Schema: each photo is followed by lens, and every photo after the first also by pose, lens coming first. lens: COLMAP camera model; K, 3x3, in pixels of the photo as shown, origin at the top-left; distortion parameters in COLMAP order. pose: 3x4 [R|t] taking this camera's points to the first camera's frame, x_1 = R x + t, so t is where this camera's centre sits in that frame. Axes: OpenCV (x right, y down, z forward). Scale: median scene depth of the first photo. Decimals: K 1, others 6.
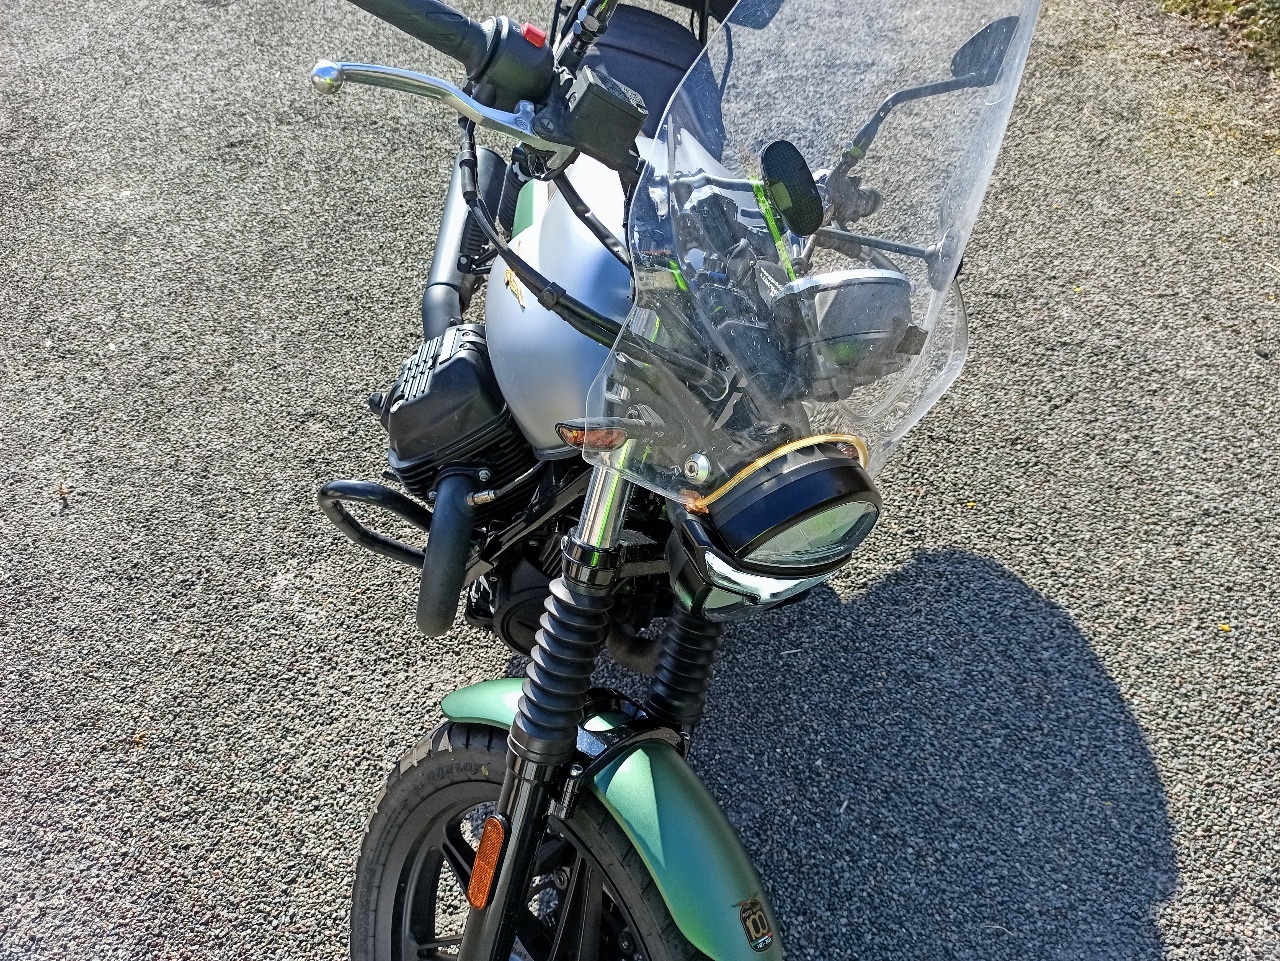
lens RADIAL K [[946.9, 0, 640.0], [0, 946.9, 480.5], [0, 0, 1]] dist [0.012842, 0.006937]
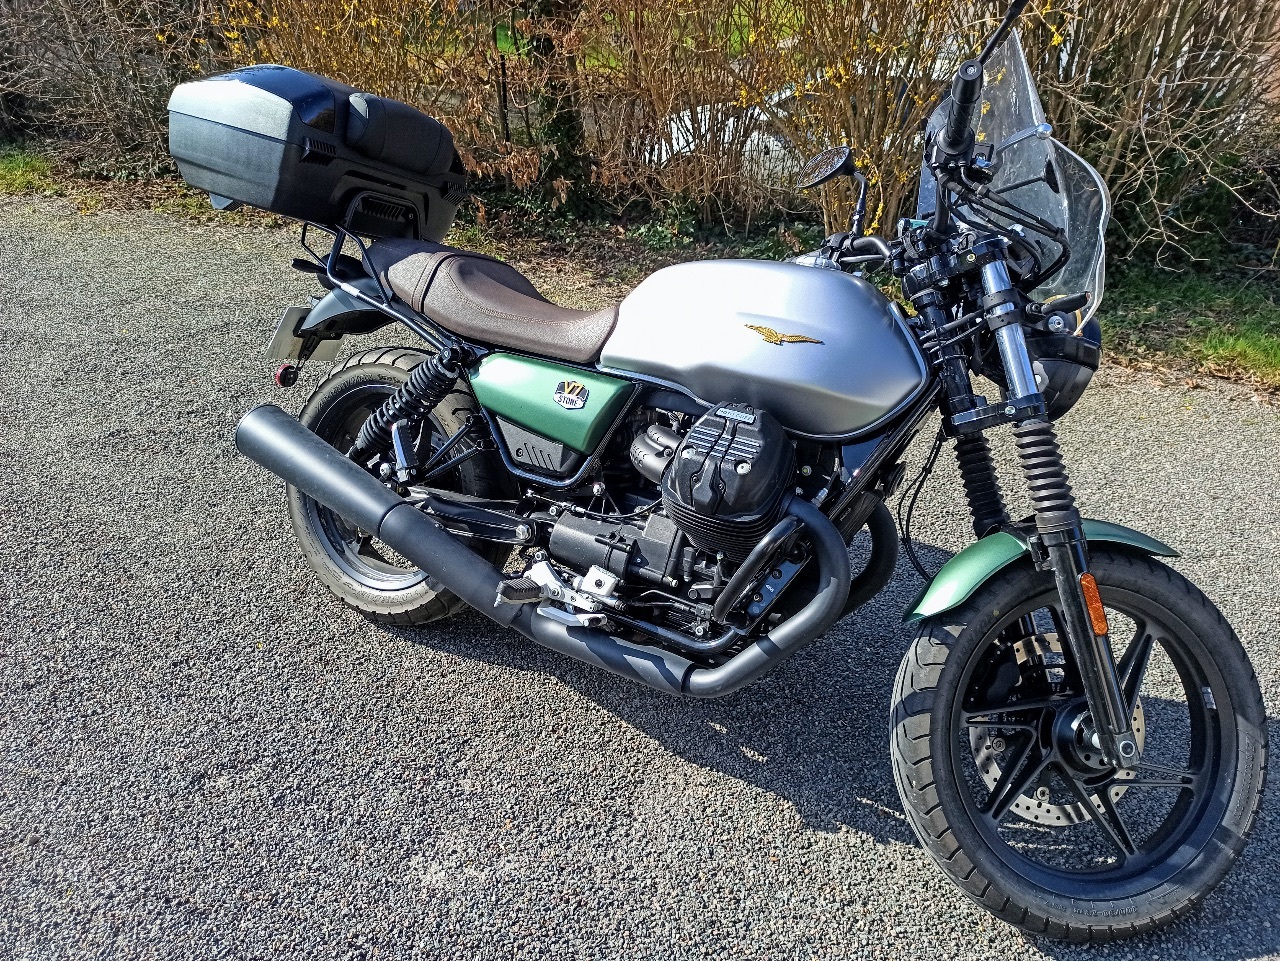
lens RADIAL K [[937.8, 0, 638.1], [0, 937.8, 480.9], [0, 0, 1]] dist [0.045419, -0.045843]
pose [[0.518474, -0.355881, 0.777518, -0.963252], [0.552781, 0.833229, 0.012768, -0.117720], [-0.652394, 0.423177, 0.628731, 0.235154]]
